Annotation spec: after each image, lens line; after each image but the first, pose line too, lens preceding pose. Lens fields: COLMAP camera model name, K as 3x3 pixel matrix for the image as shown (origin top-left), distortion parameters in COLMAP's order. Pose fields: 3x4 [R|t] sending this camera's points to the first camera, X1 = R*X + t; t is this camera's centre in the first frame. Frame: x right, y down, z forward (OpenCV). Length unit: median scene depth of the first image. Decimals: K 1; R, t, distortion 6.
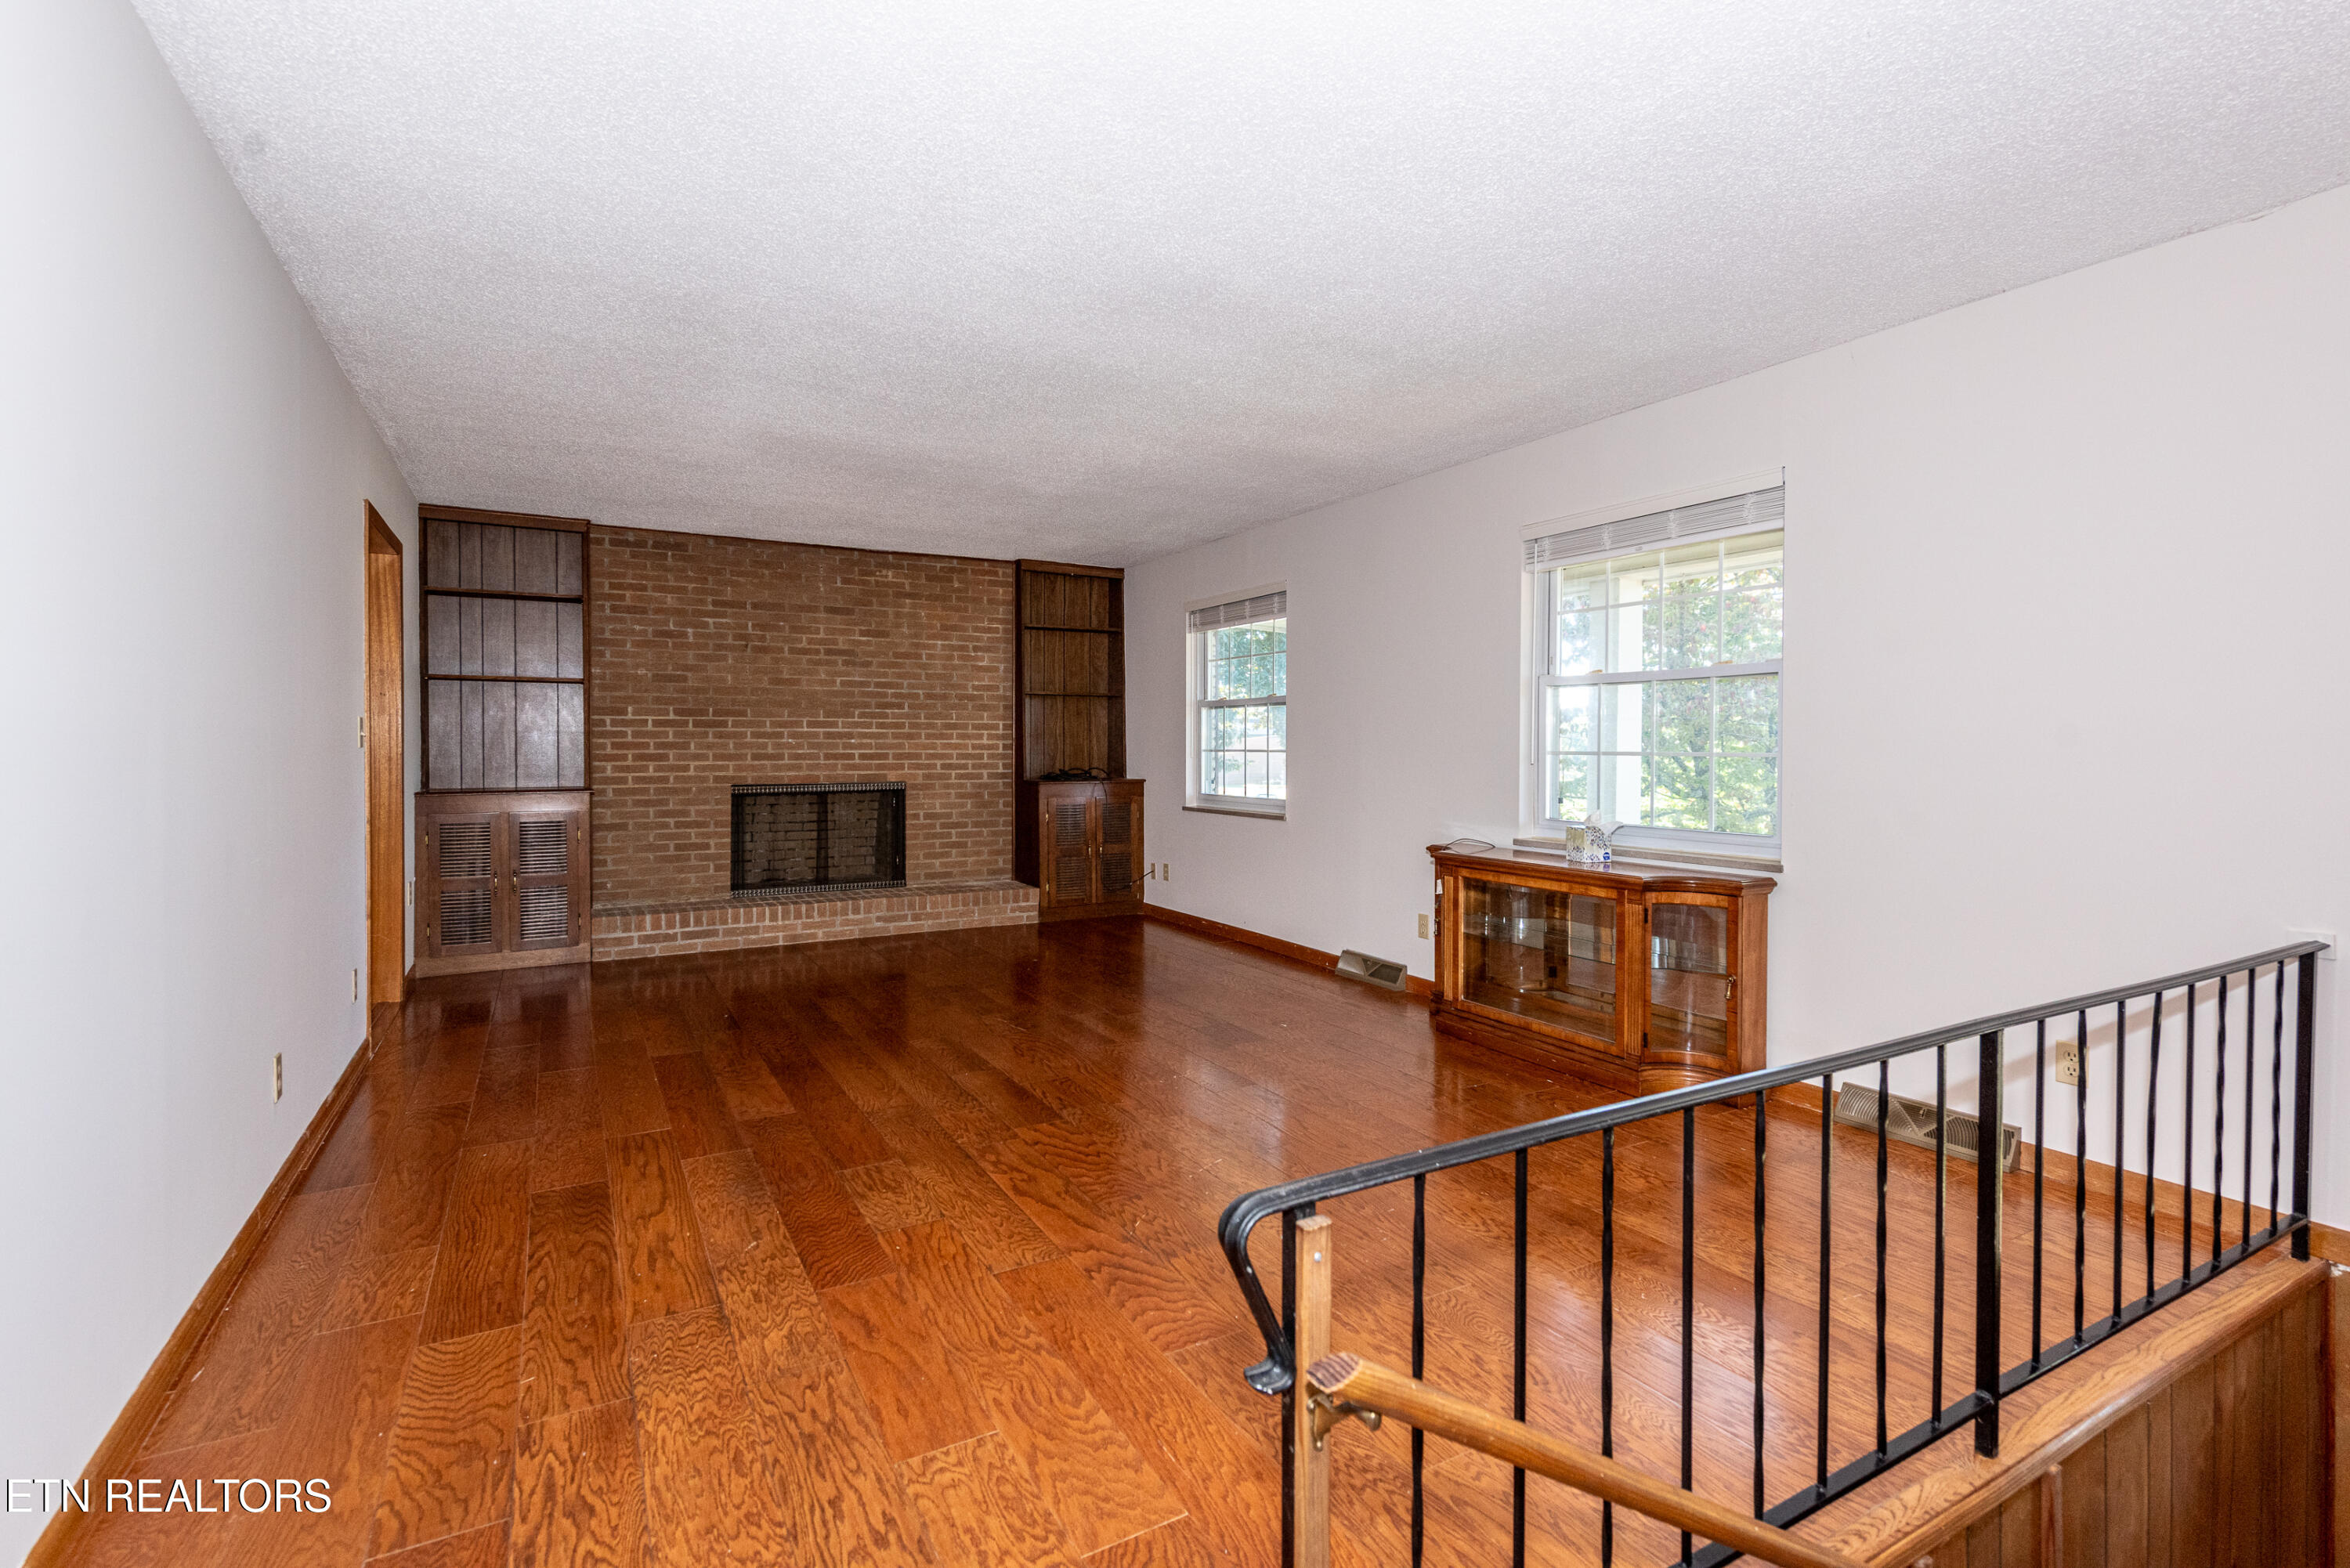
lens RADIAL K [[1061.5, 0, 1174.6], [0, 1061.5, 763.2], [0, 0, 1]] dist [0.009473, -0.001026]
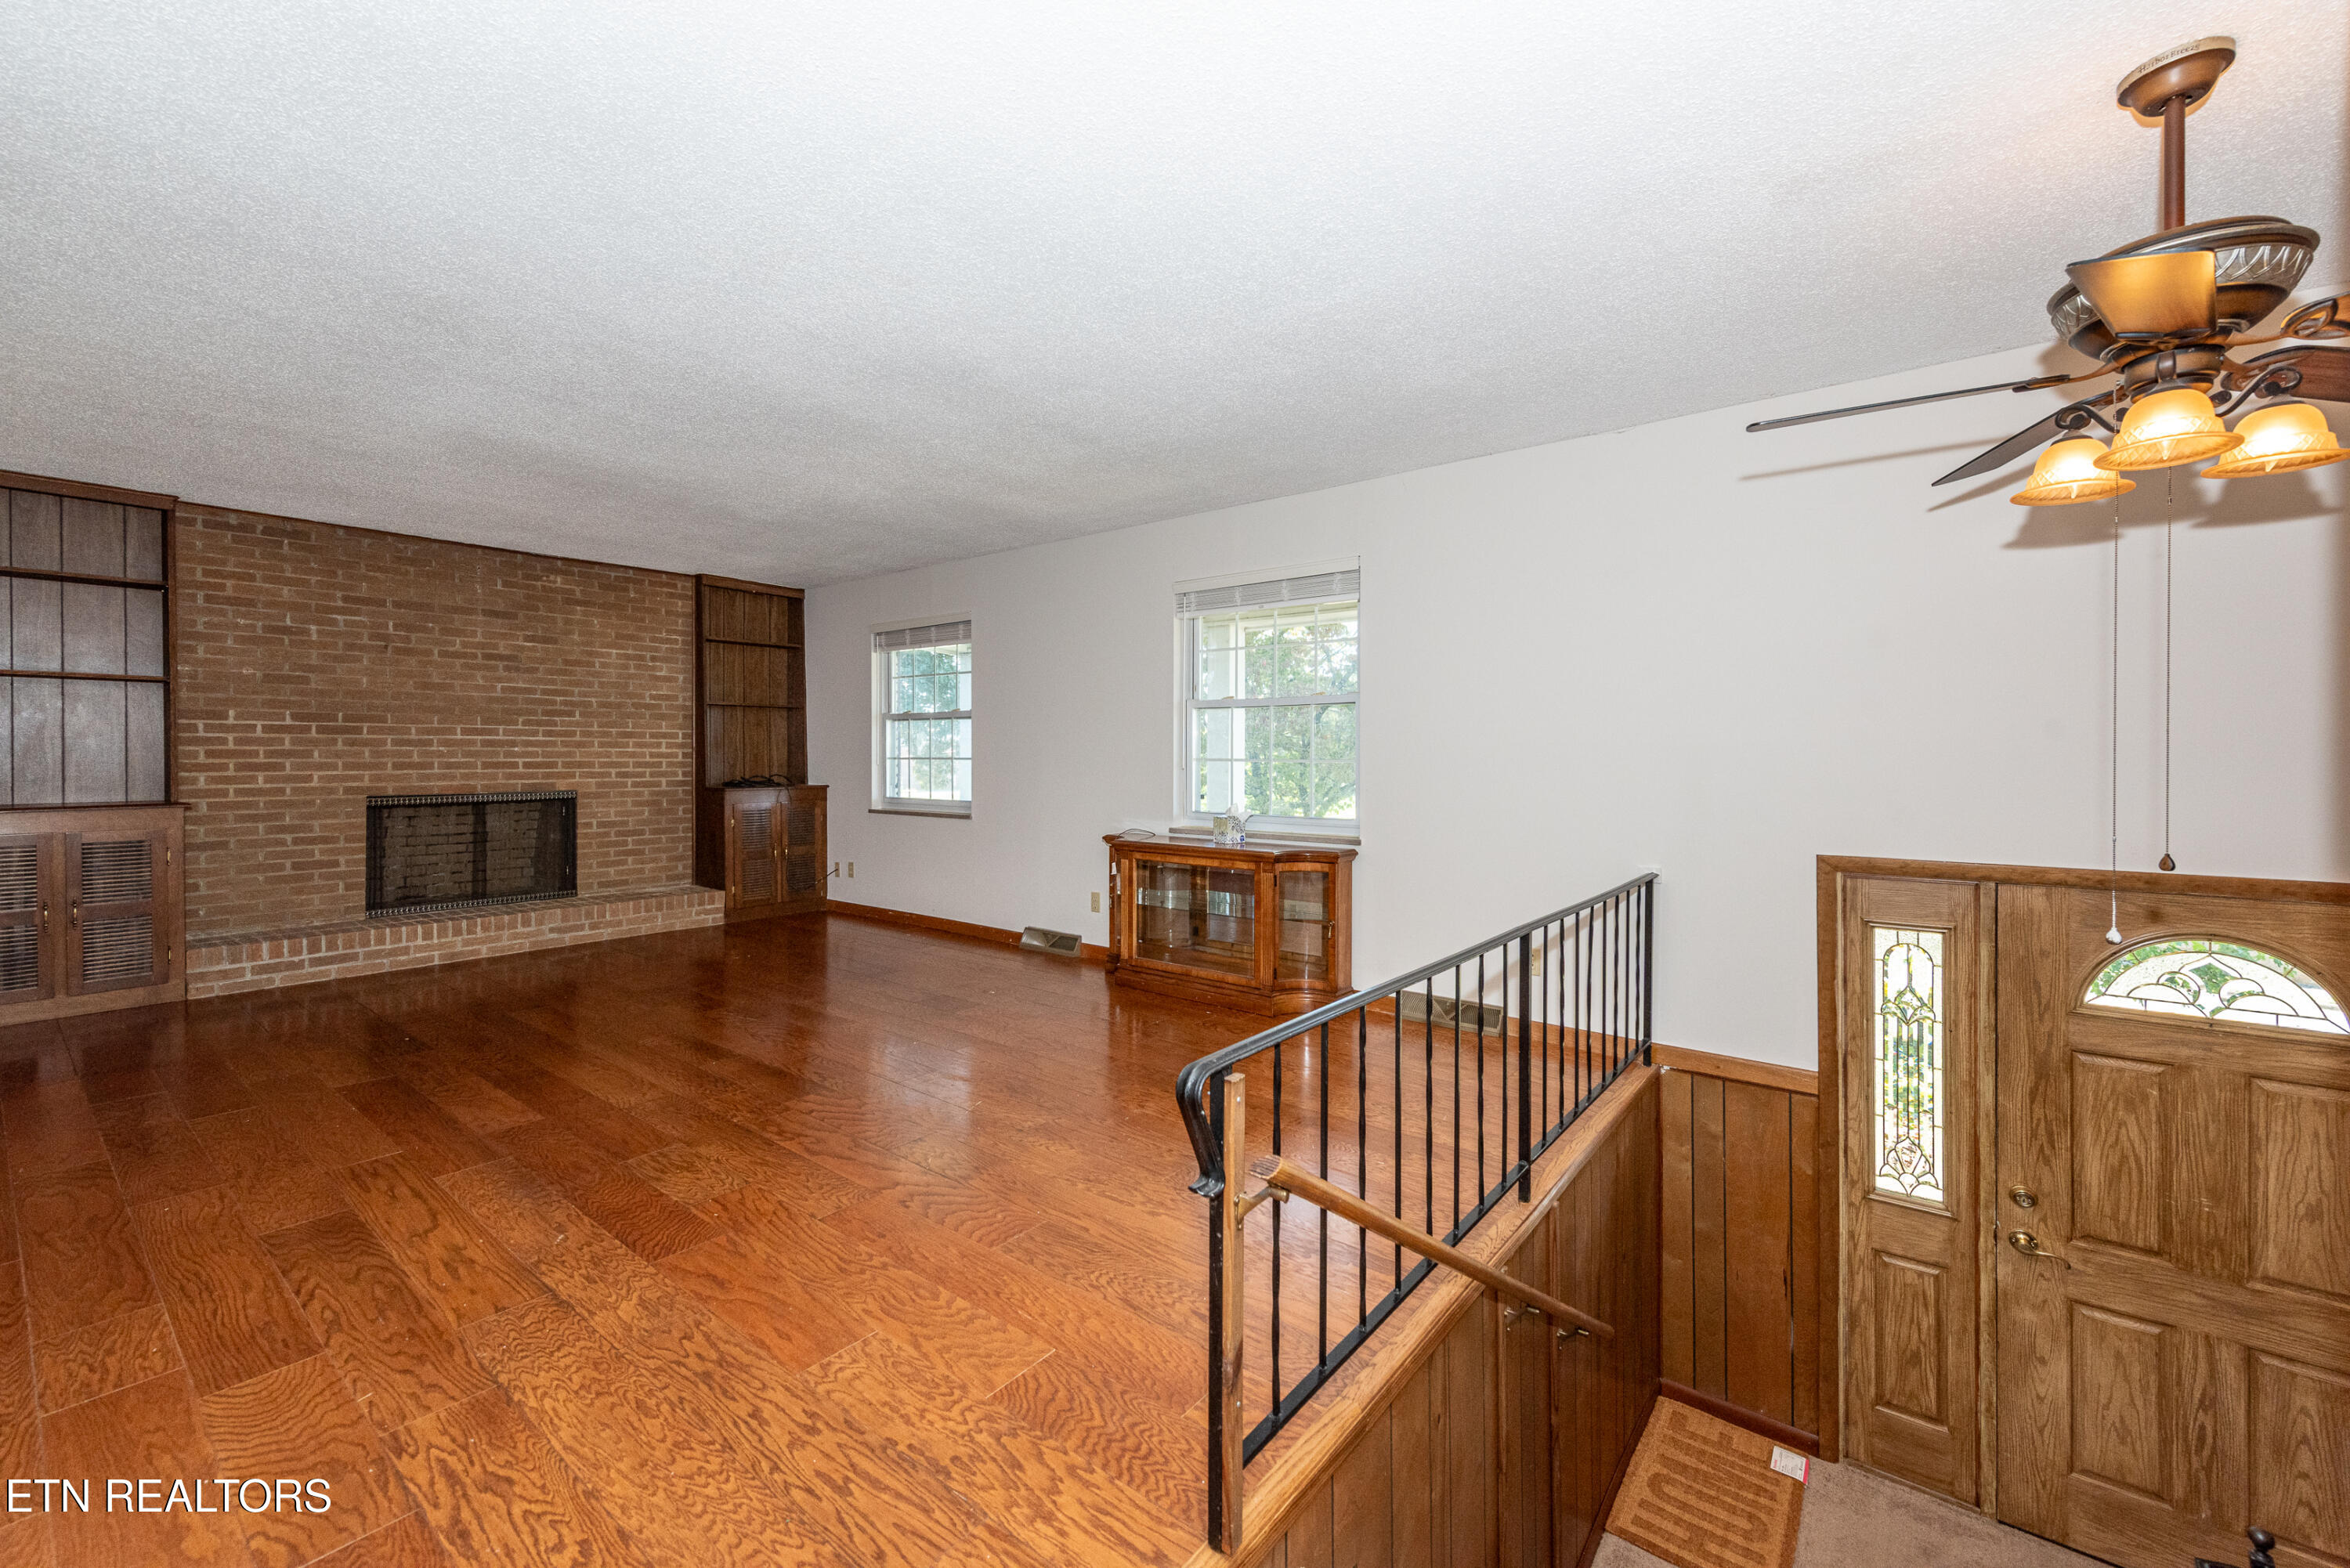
lens RADIAL K [[941.1, 0, 1176.9], [0, 941.1, 762.7], [0, 0, 1]] dist [0.011821, -0.002219]
pose [[0.924668, -0.002824, 0.380763, -0.120234], [0.005686, 0.999963, -0.006393, 0.000807], [-0.380731, 0.008077, 0.924651, -0.050264]]
